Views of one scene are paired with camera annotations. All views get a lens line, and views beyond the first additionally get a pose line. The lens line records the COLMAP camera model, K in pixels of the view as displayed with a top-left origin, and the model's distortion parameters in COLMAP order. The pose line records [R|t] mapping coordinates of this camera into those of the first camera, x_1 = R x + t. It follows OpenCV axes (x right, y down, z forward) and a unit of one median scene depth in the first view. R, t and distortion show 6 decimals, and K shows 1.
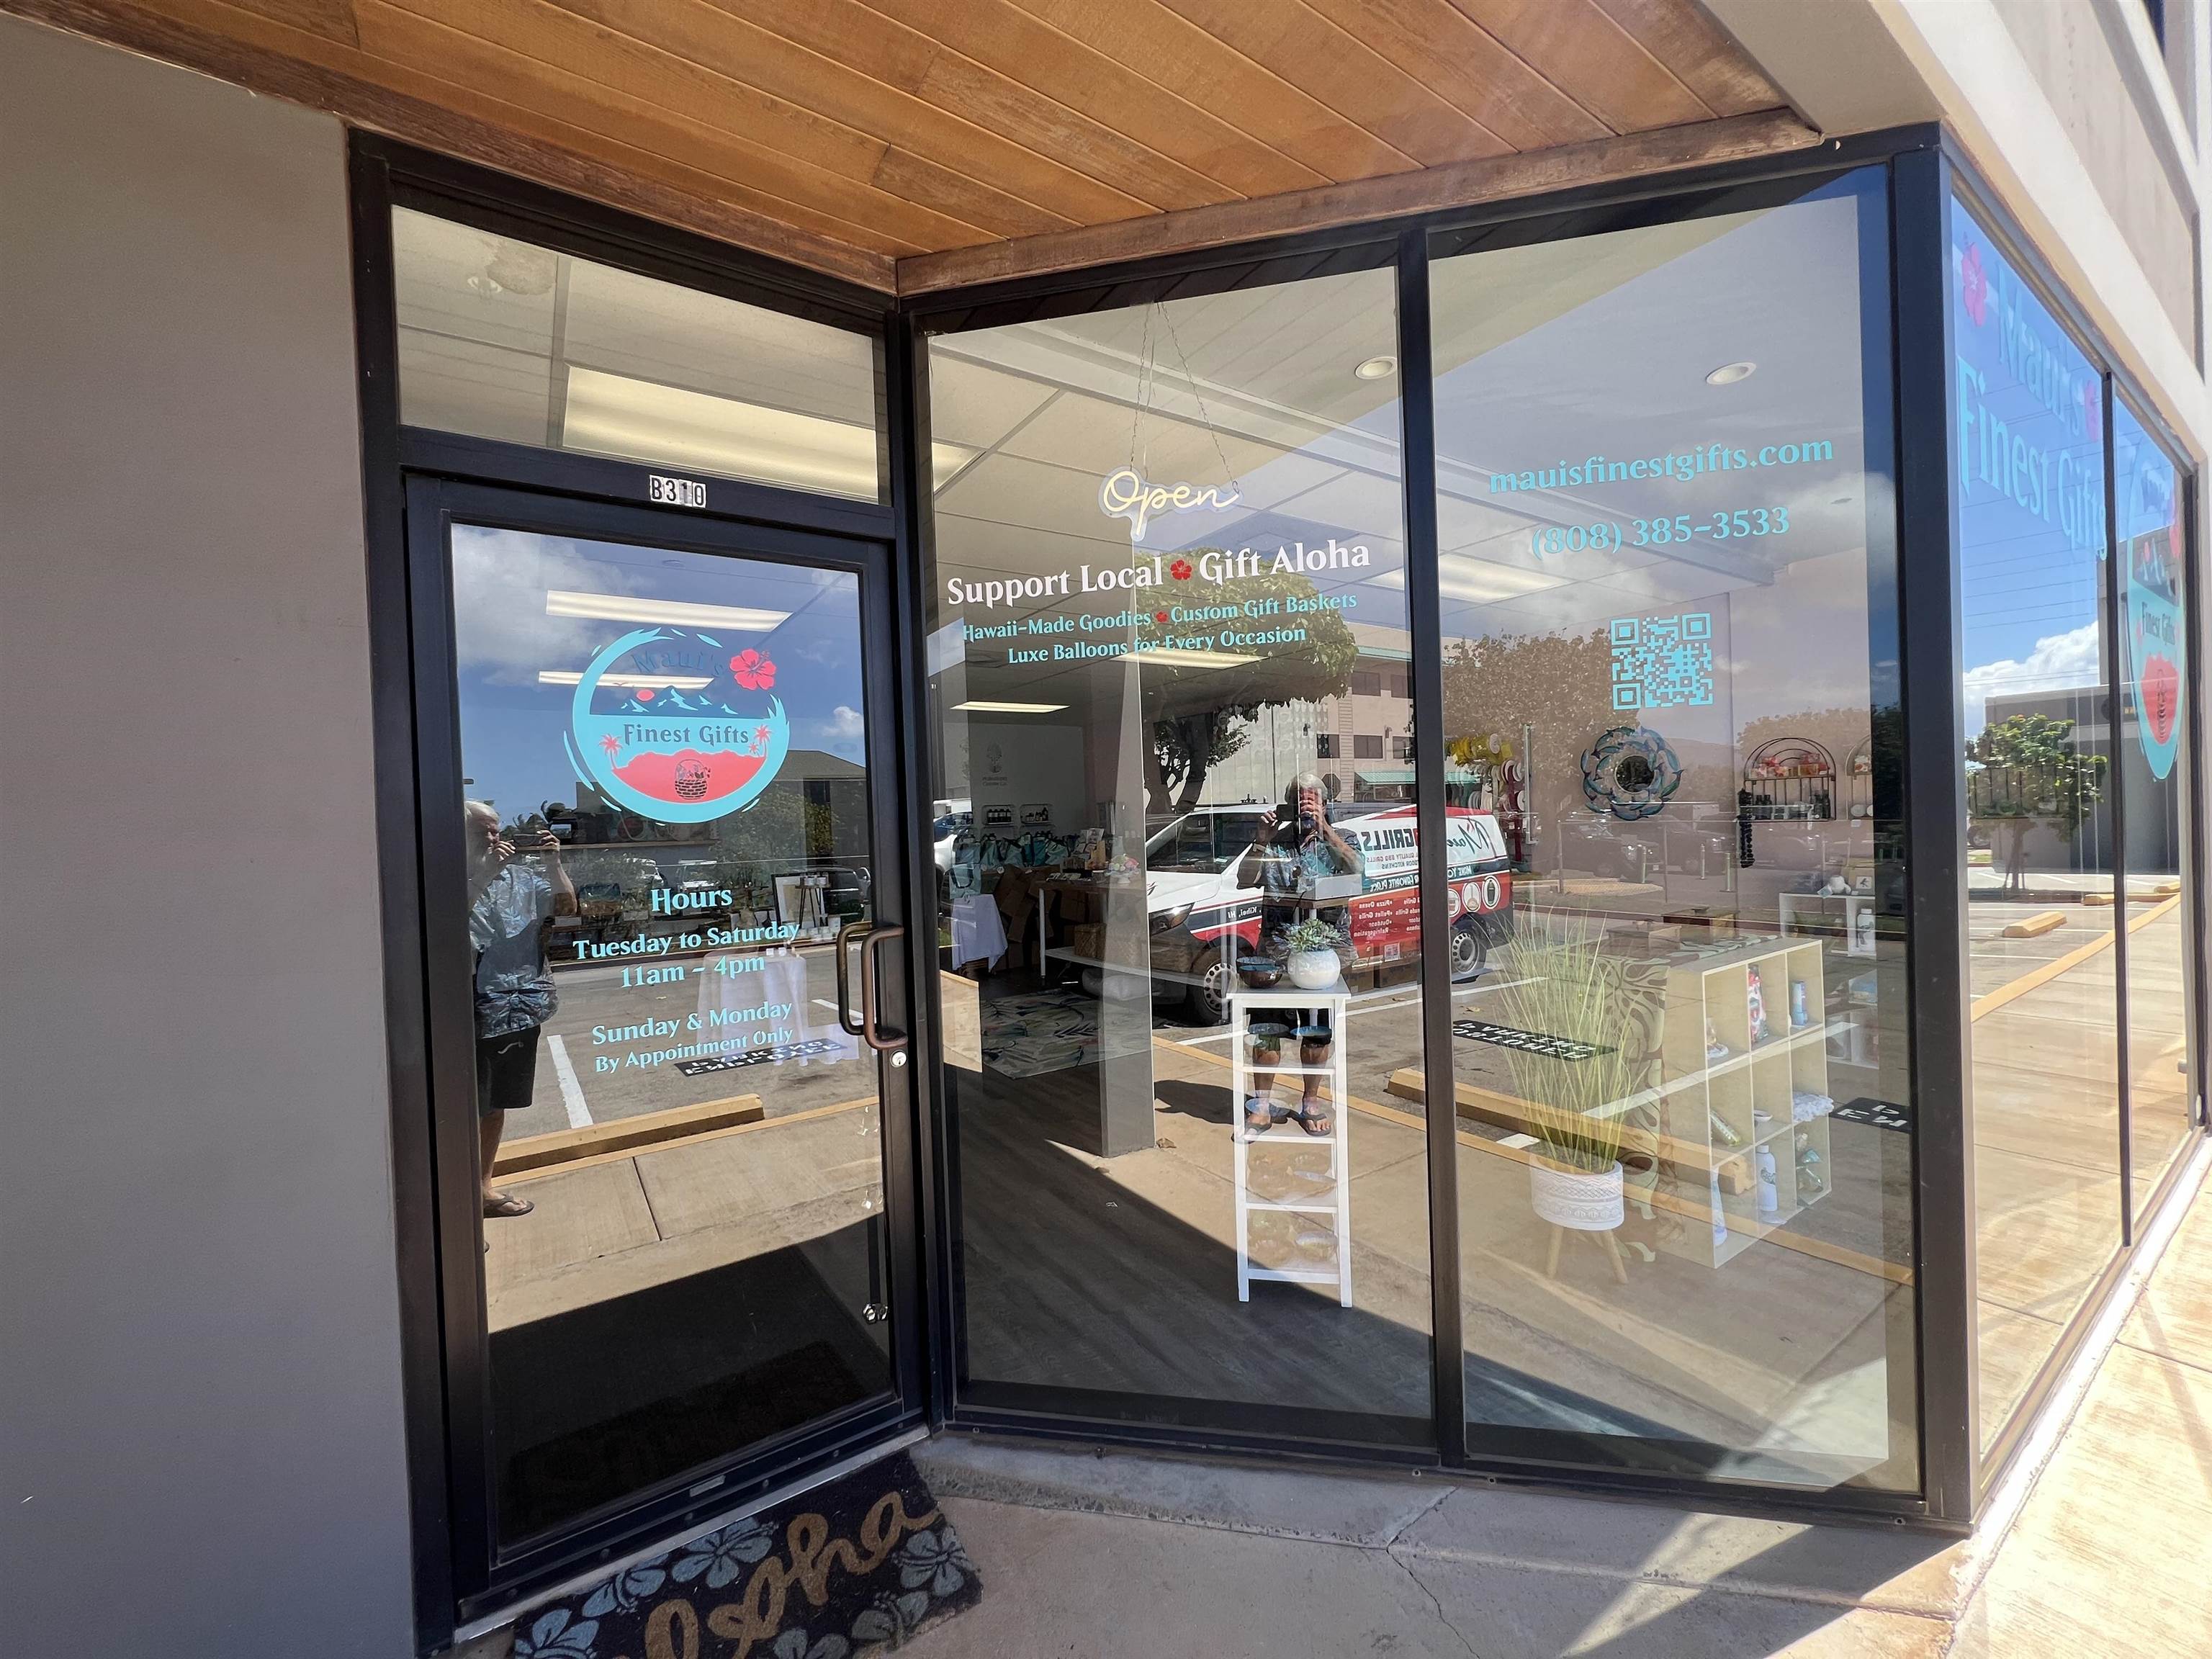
lens RADIAL K [[891.1, 0, 1112.1], [0, 891.1, 829.0], [0, 0, 1]] dist [0.000293, 0.000001]
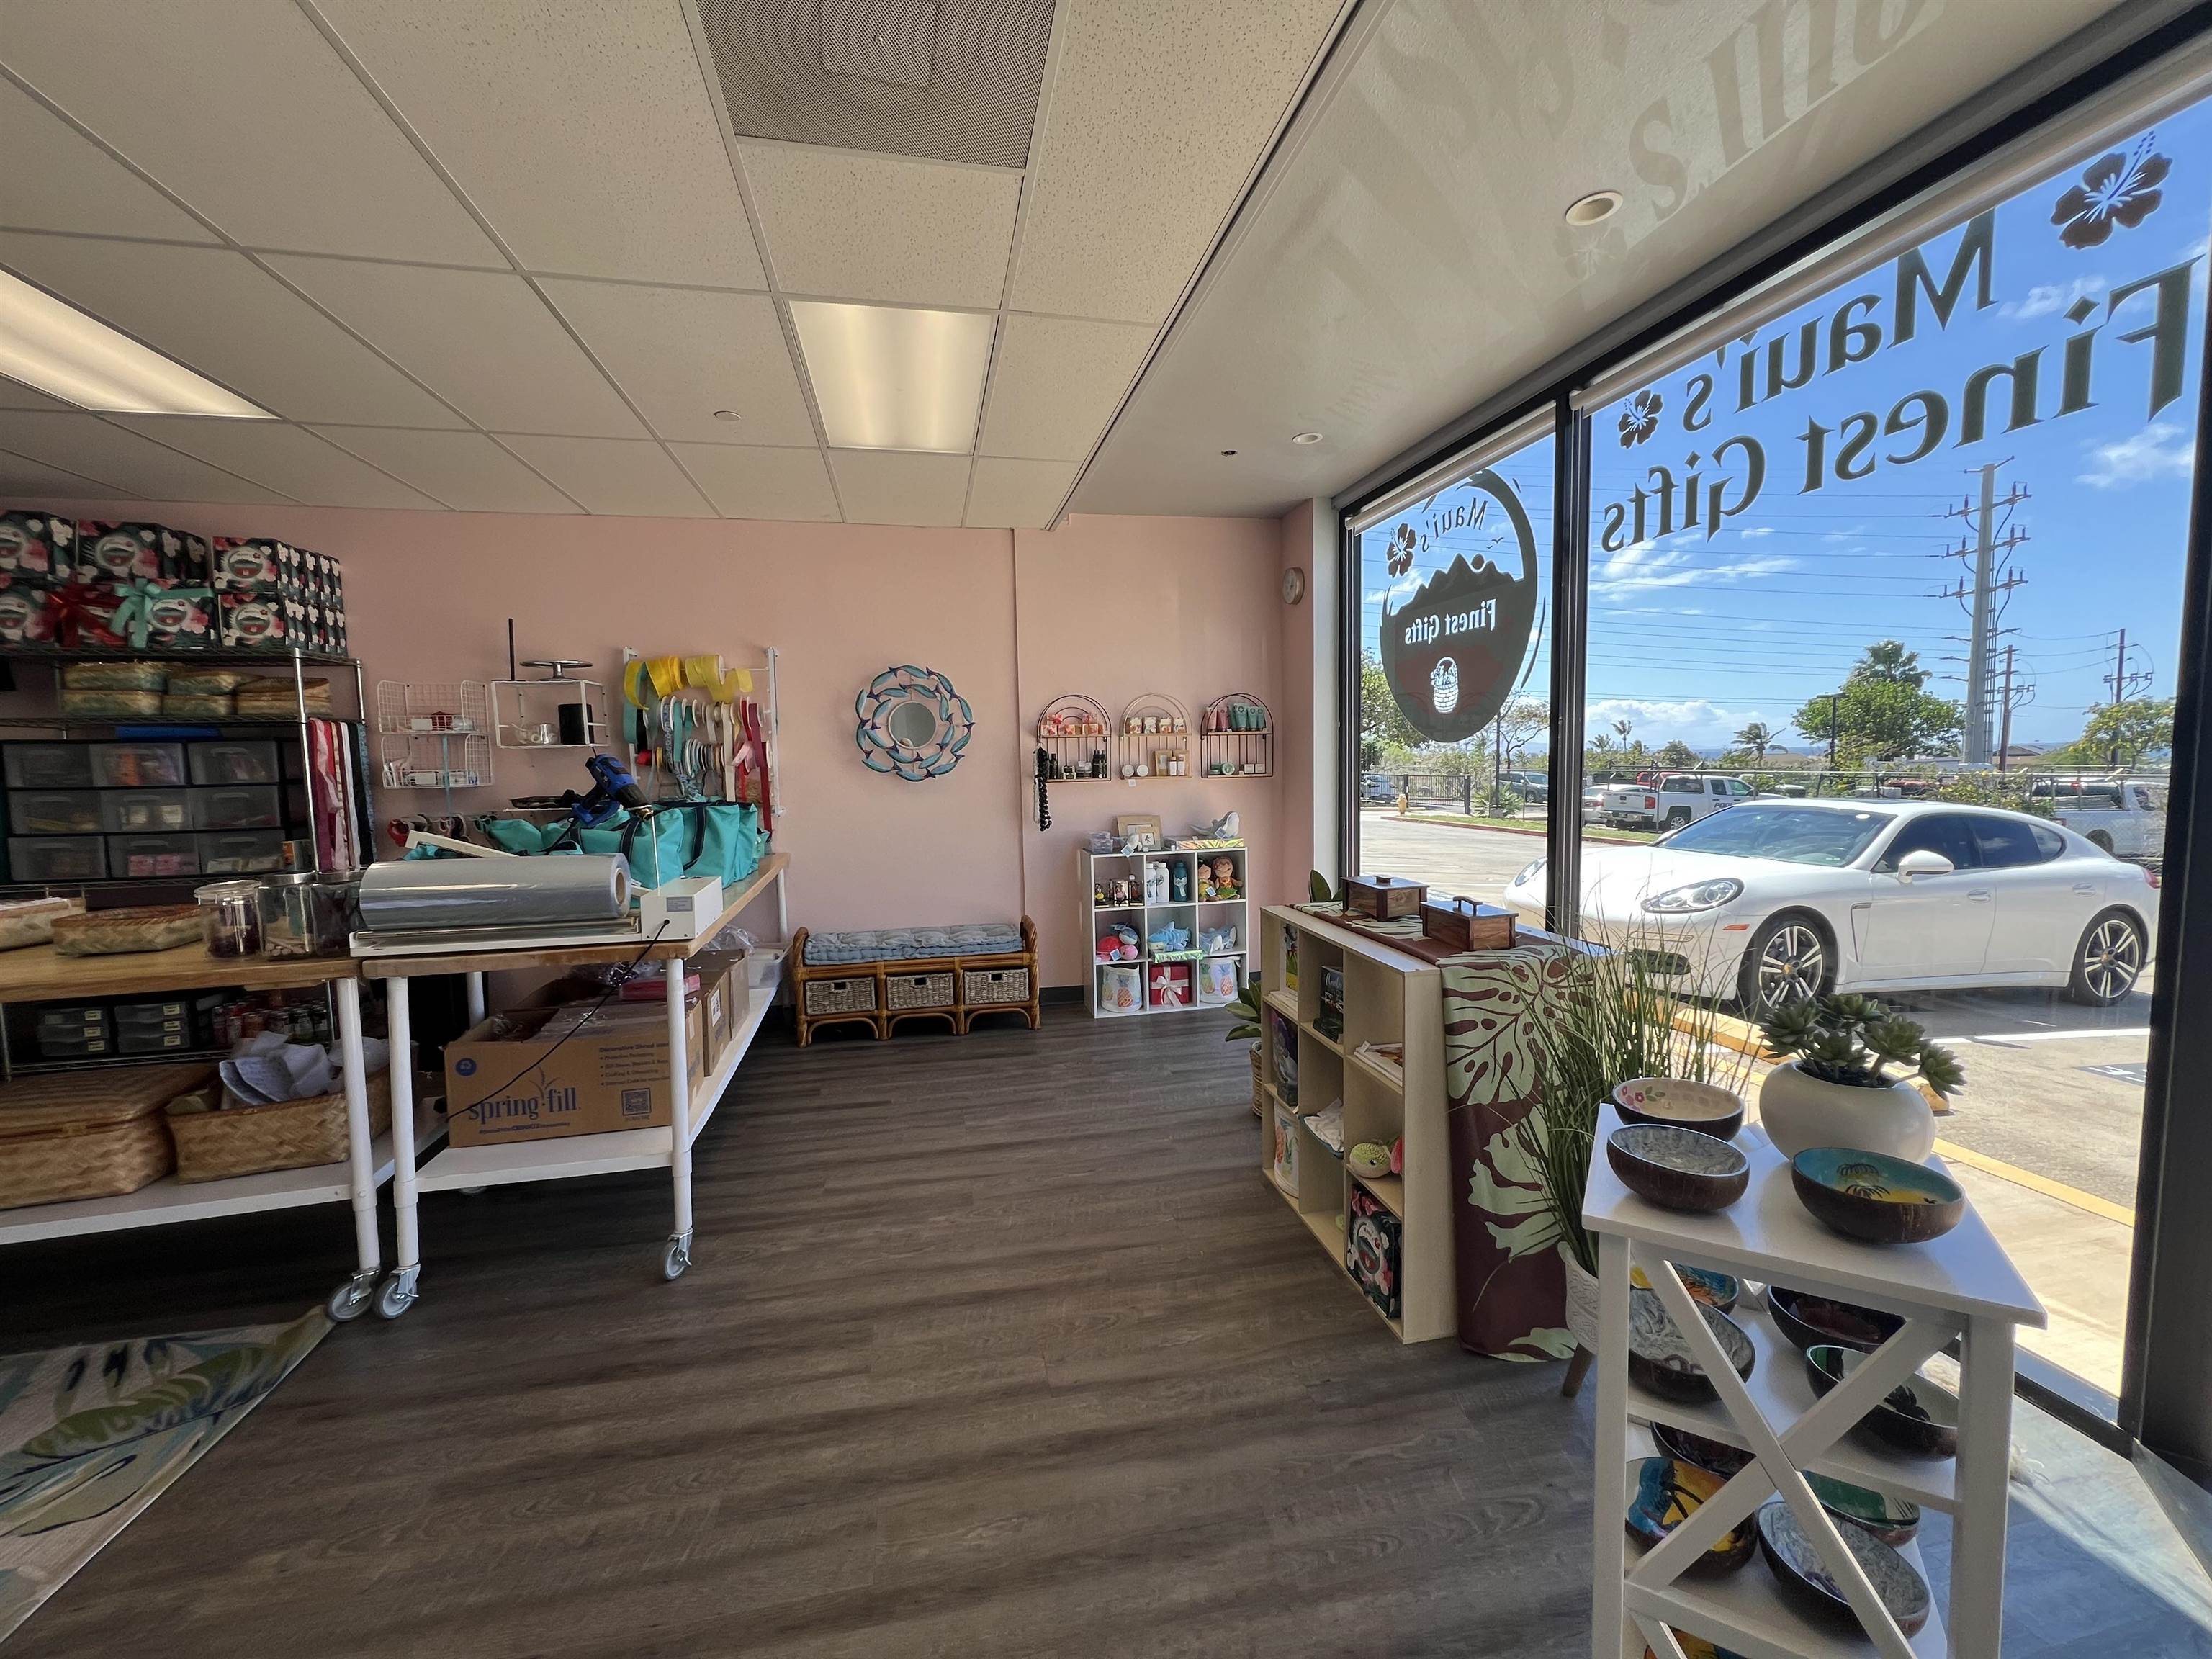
lens RADIAL K [[891.1, 0, 1106.1], [0, 891.1, 827.8], [0, 0, 1]] dist [0.000293, 0.000001]
pose [[0.374171, -0.044992, 0.926268, -0.125581], [0.020678, 0.998979, 0.040171, 0.004179], [-0.927129, 0.004123, 0.374719, 0.595548]]
